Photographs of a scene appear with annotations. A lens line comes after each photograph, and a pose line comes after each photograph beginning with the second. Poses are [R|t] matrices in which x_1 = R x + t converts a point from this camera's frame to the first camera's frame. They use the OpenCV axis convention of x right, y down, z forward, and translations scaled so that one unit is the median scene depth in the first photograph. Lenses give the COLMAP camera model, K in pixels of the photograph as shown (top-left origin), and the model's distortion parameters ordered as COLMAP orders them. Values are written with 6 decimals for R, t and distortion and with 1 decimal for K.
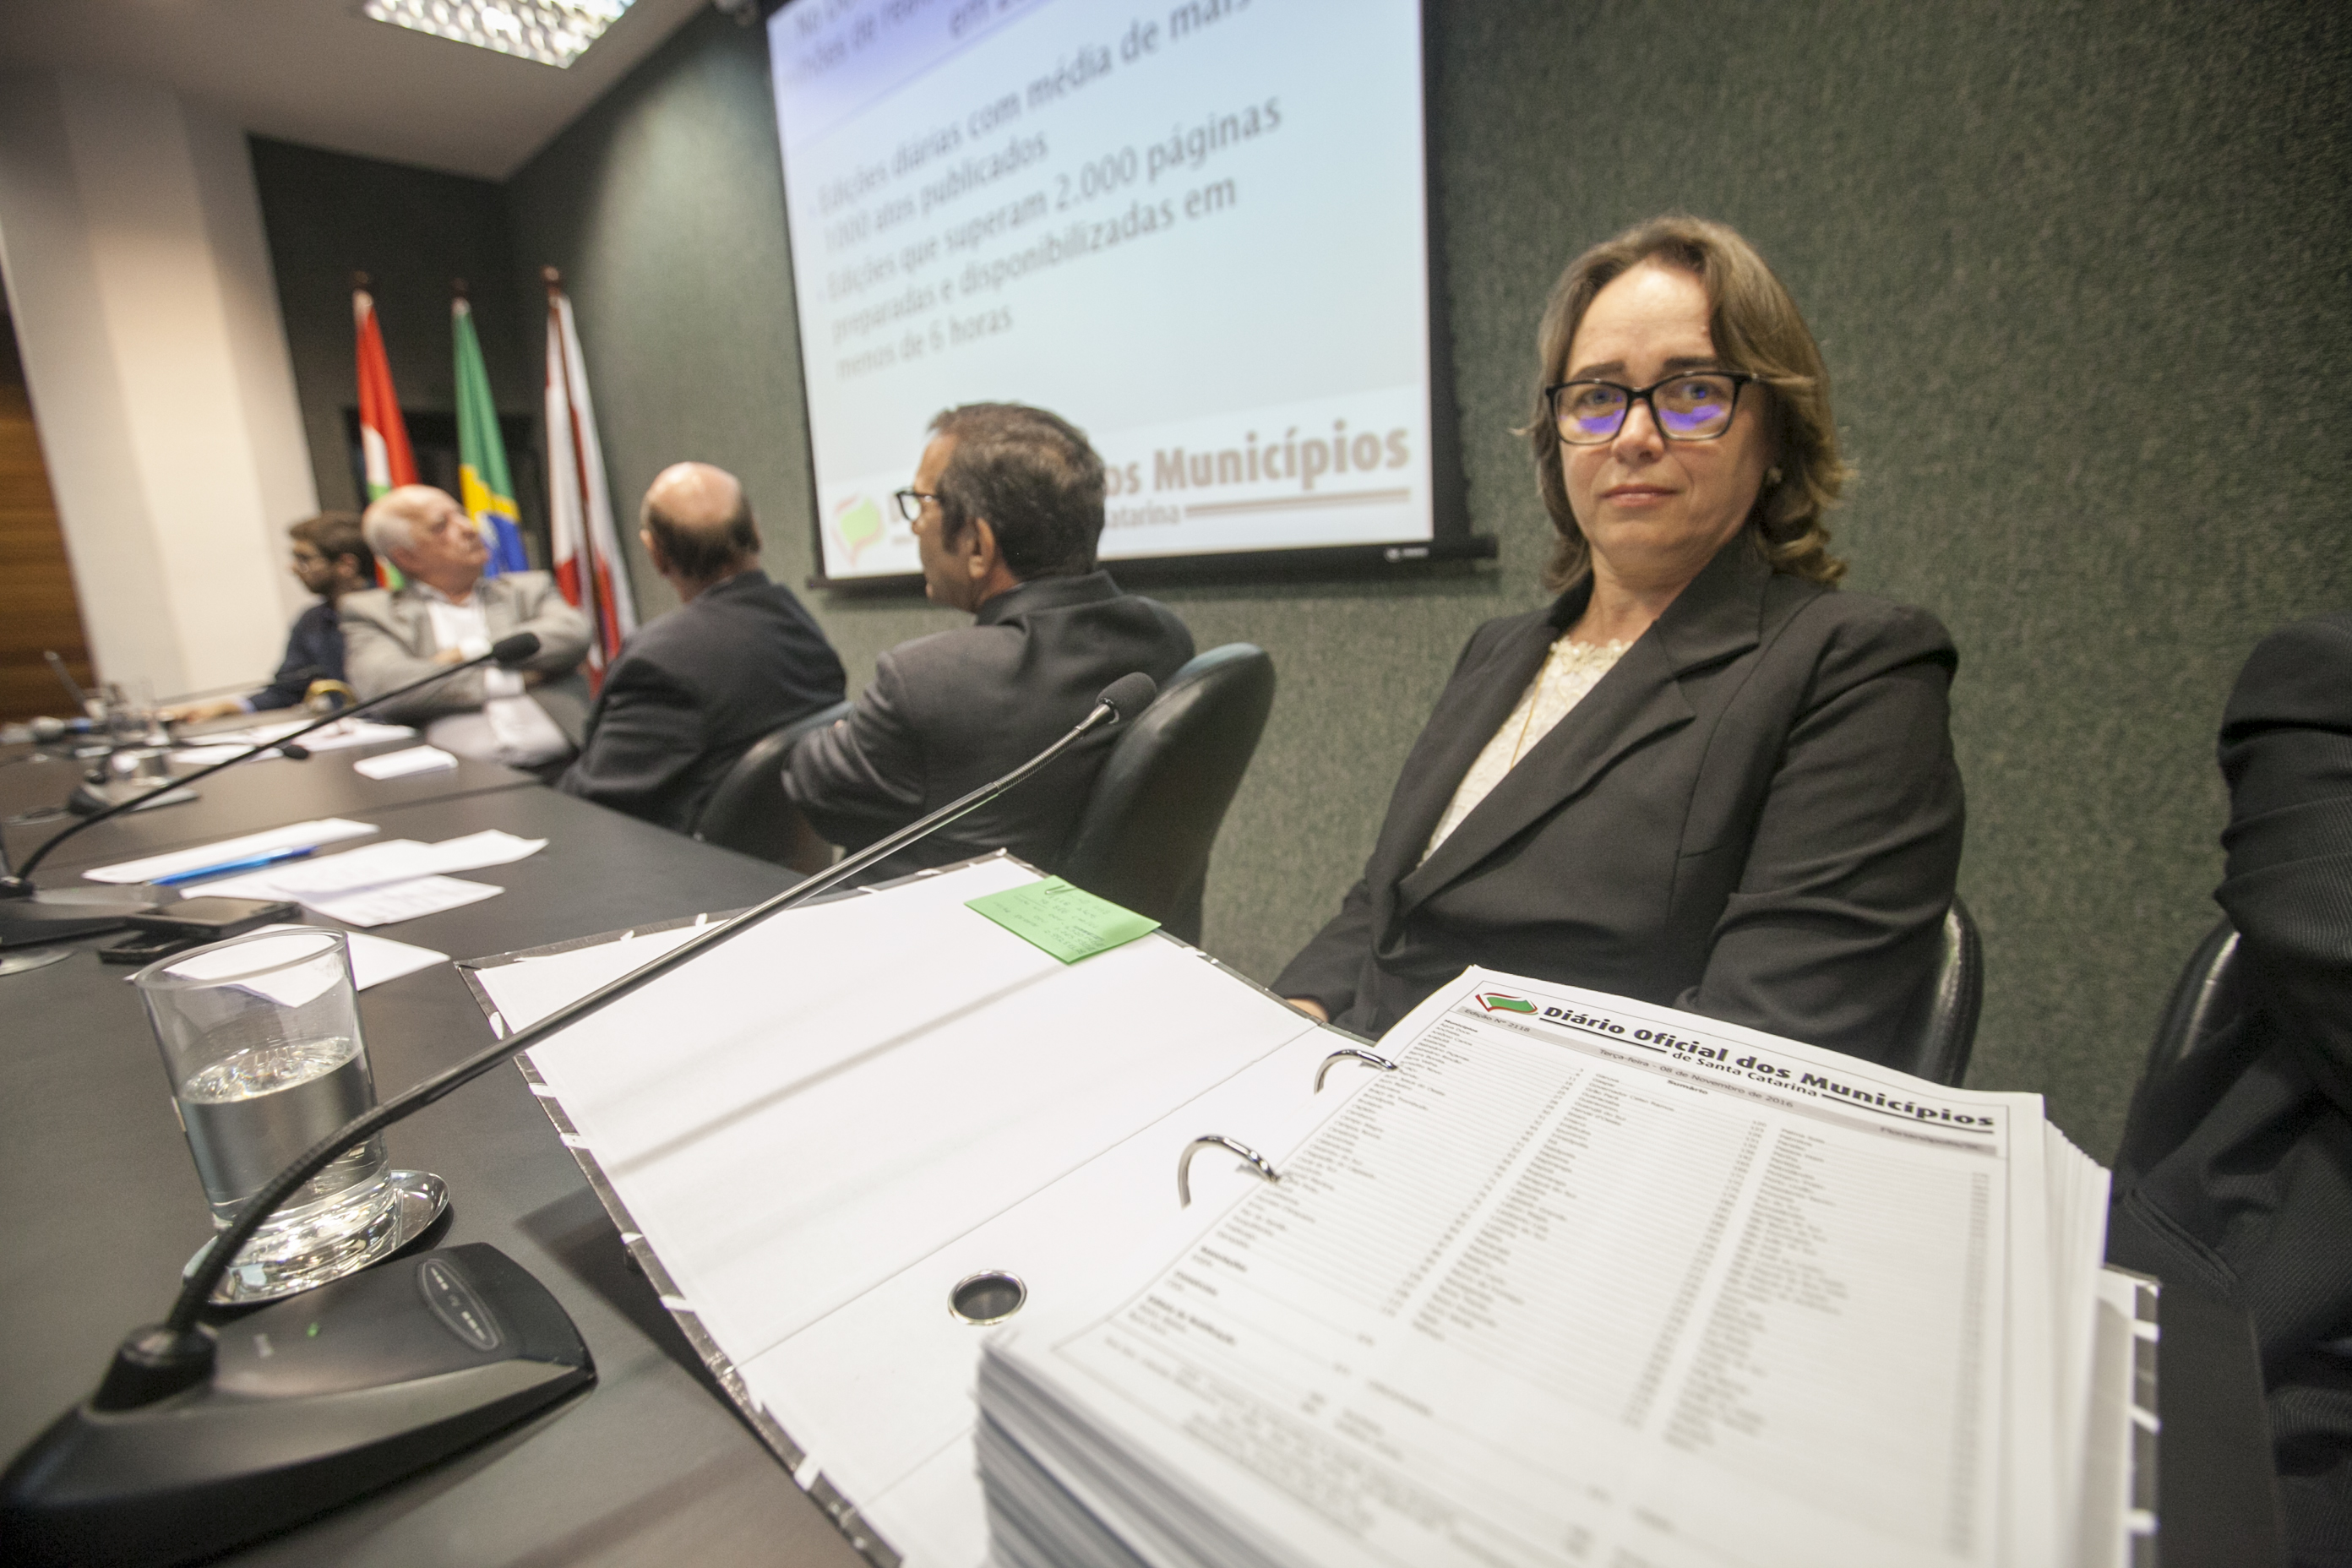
lens RADIAL K [[1079.3, 0, 1176.0], [0, 1079.3, 784.0], [0, 0, 1]] dist [-0.057386, 0.018786]
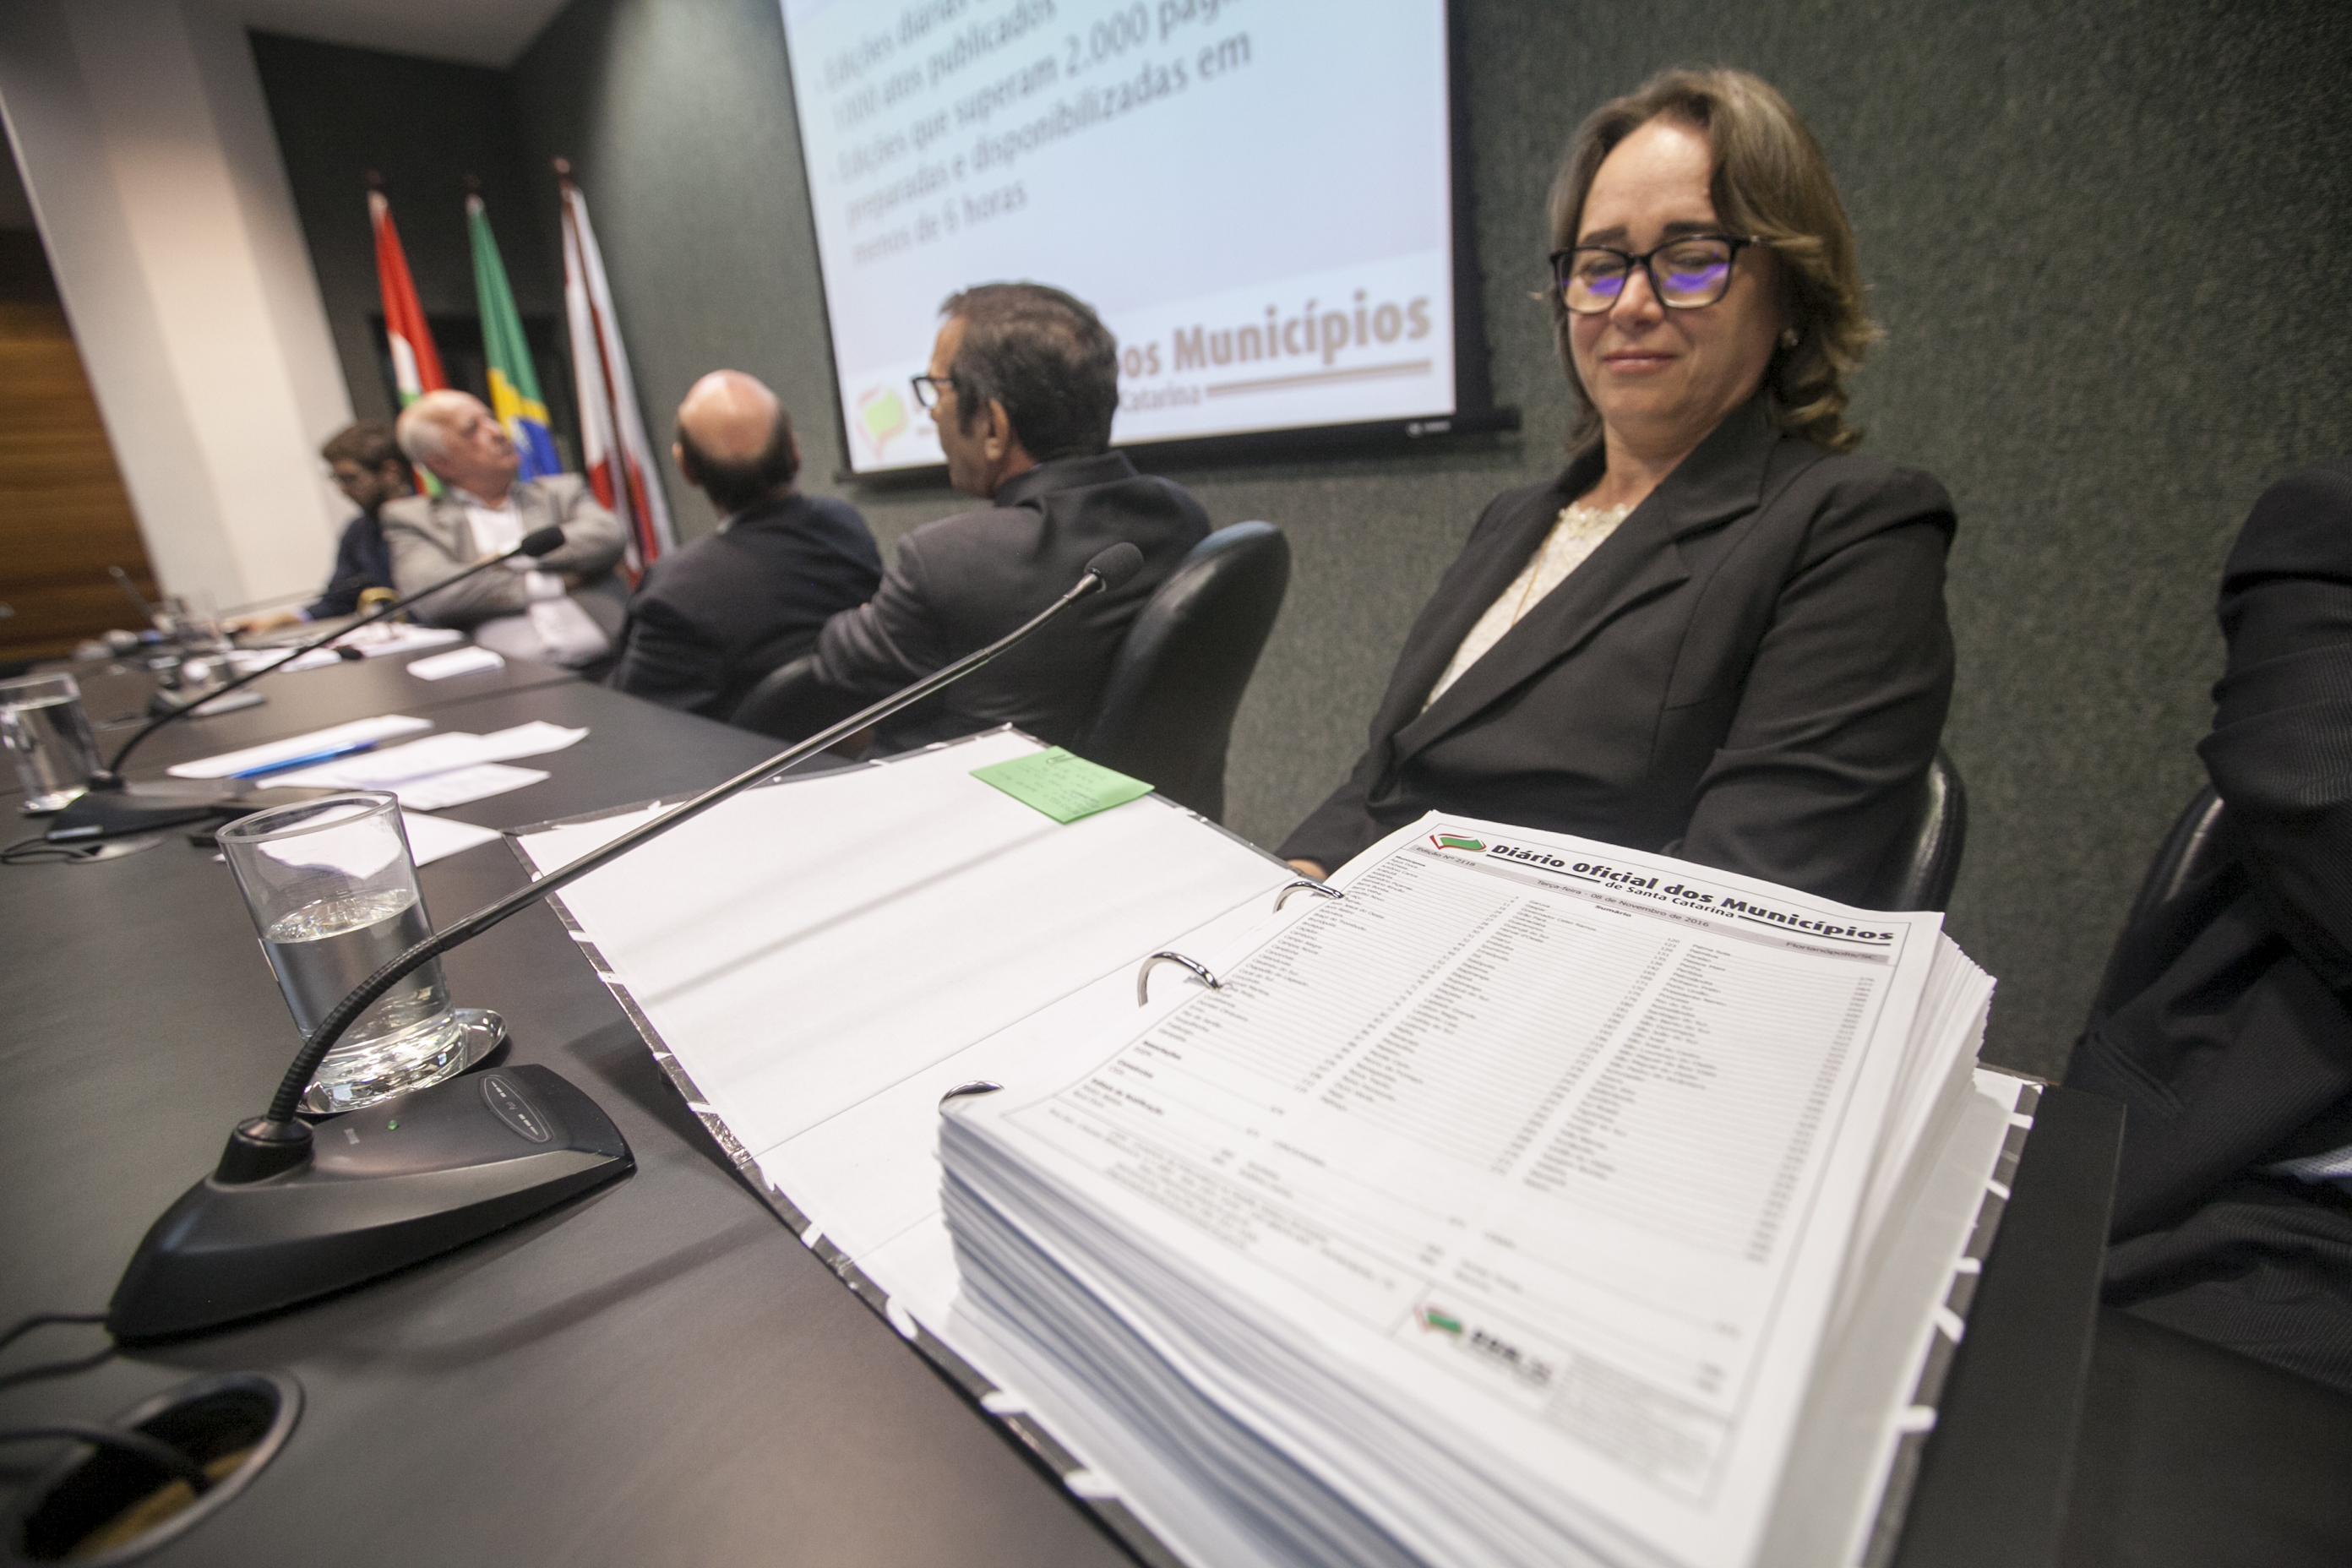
lens RADIAL K [[1070.5, 0, 1173.4], [0, 1070.5, 786.1], [0, 0, 1]] dist [-0.050104, 0.013746]
pose [[0.999030, -0.016828, -0.040696, 0.018915], [0.020951, 0.994452, 0.103083, 0.009113], [0.038736, -0.103836, 0.993840, -0.016269]]
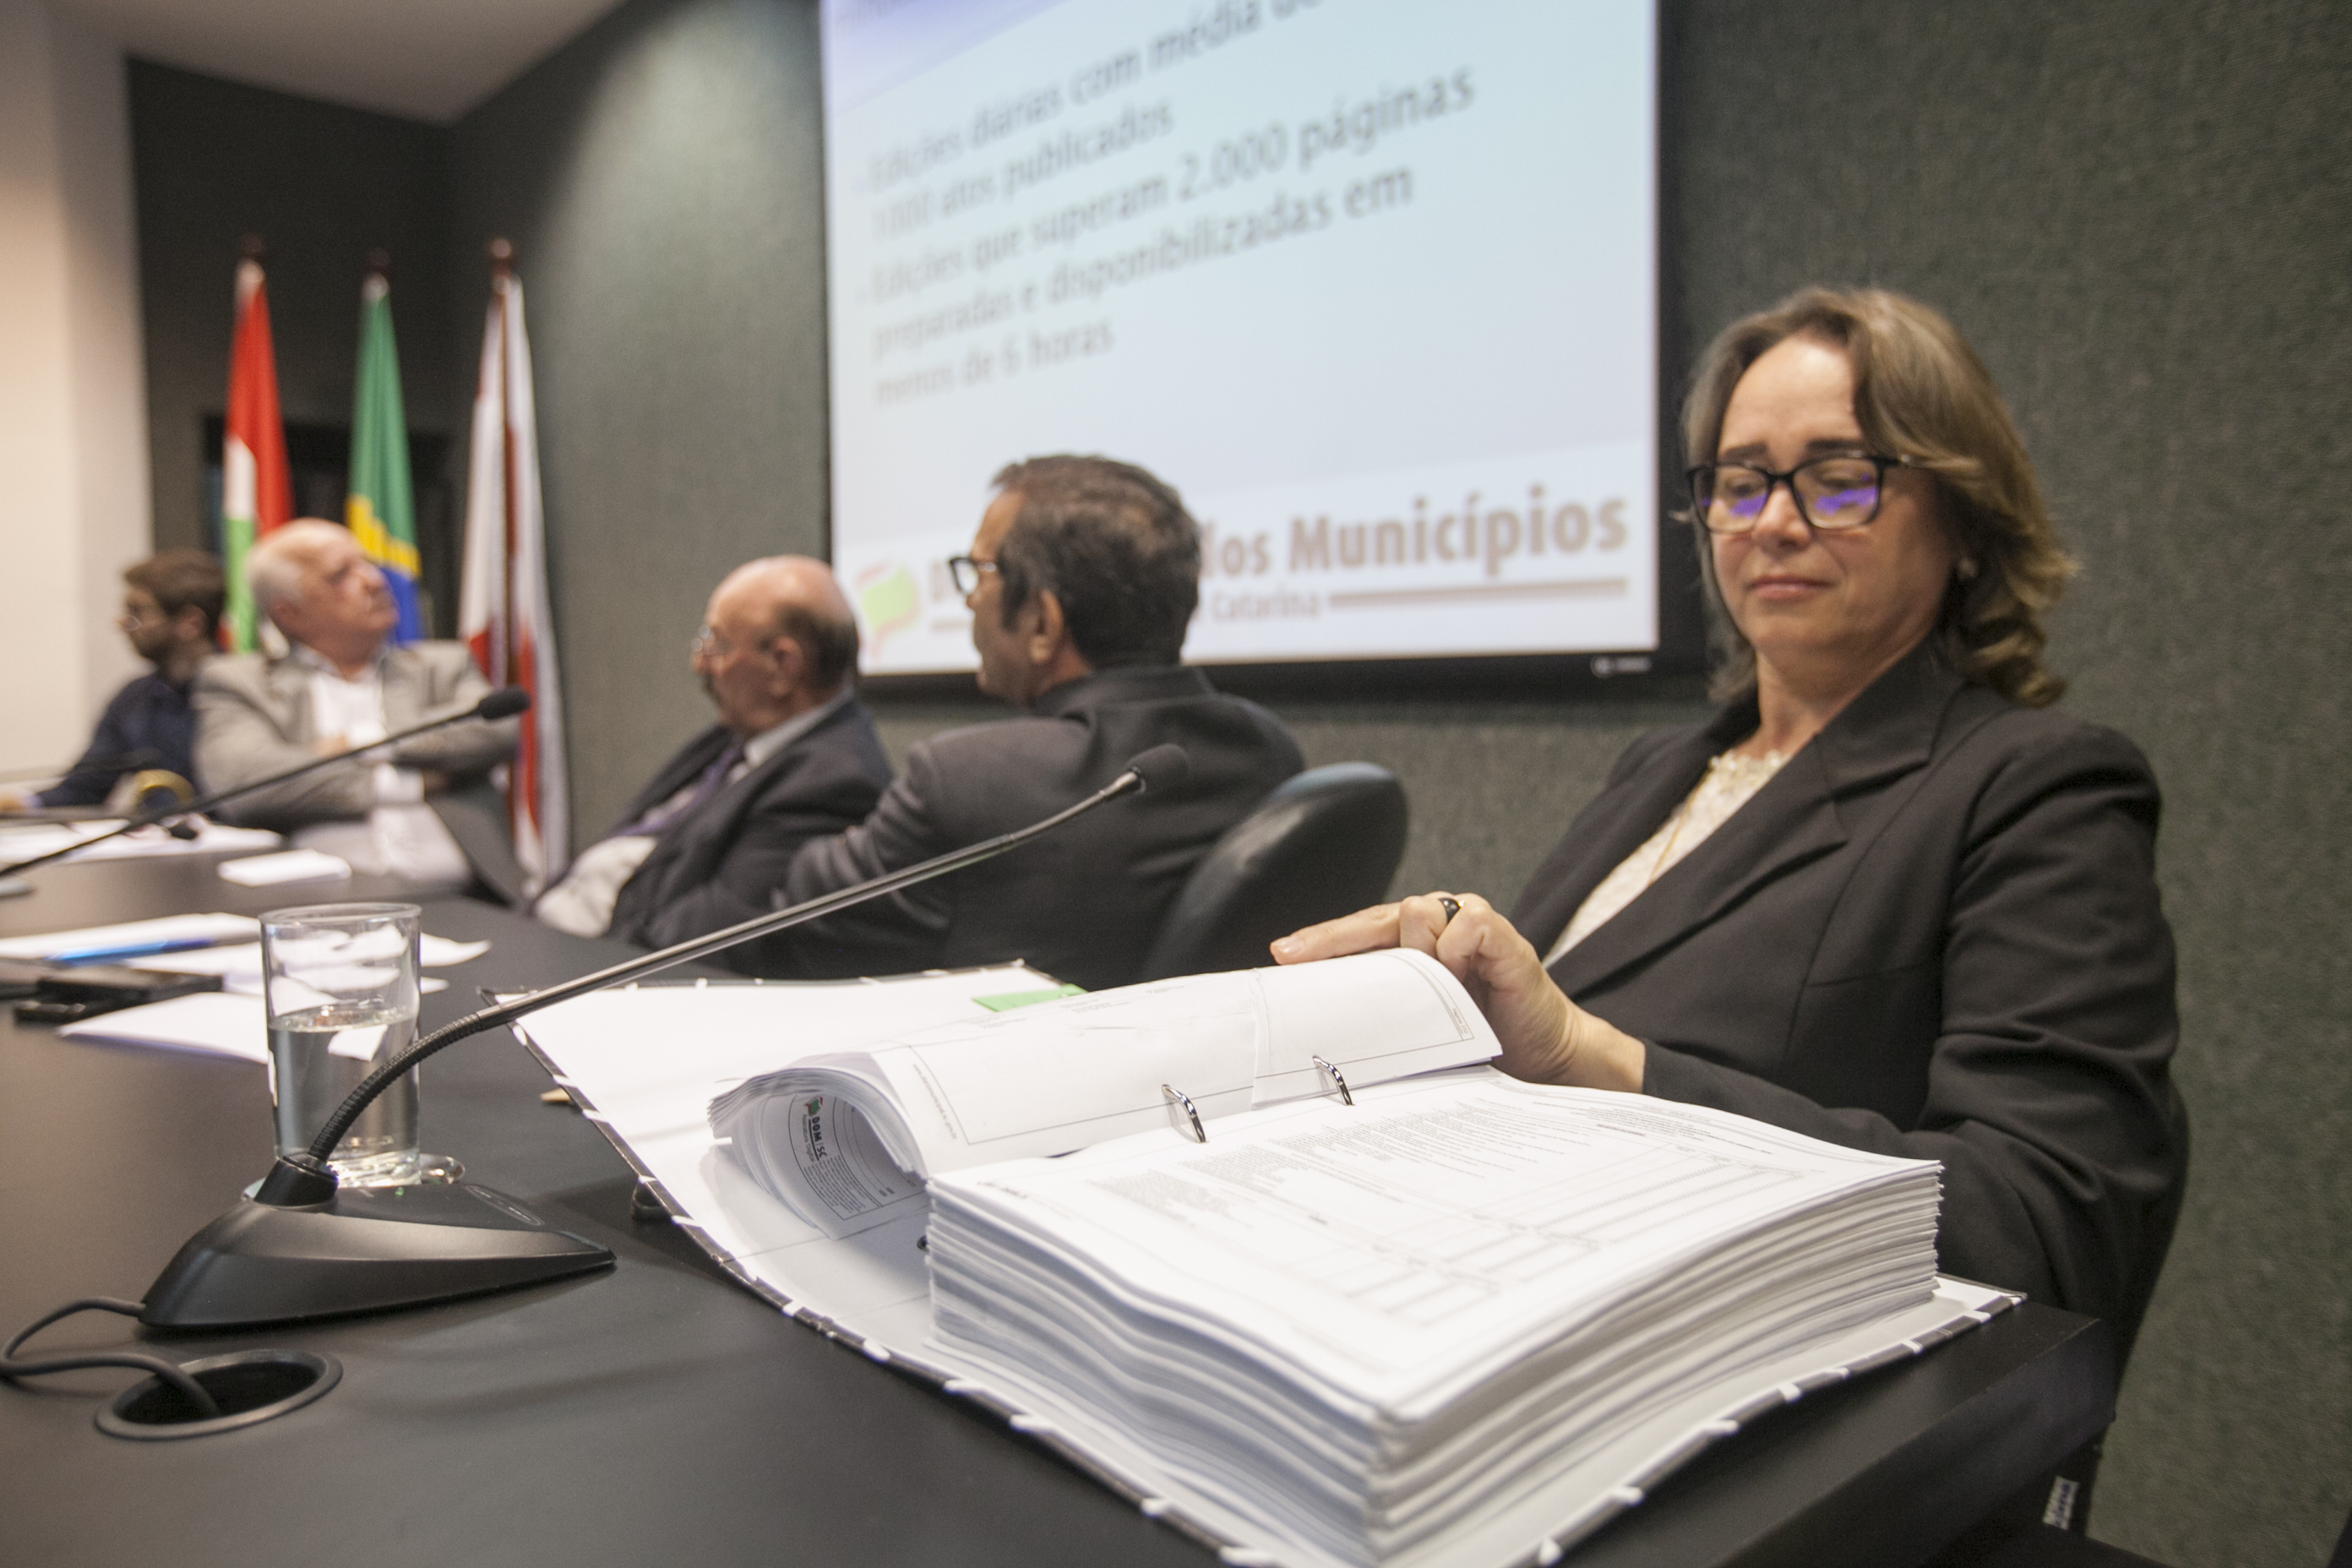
lens RADIAL K [[1735.8, 0, 1134.3], [0, 1735.8, 802.9], [0, 0, 1]] dist [0.008482, 0.006044]
pose [[0.990262, 0.051710, -0.129258, 0.057854], [-0.068590, 0.989171, -0.129754, 0.068090], [0.121148, 0.137356, 0.983085, -0.238547]]
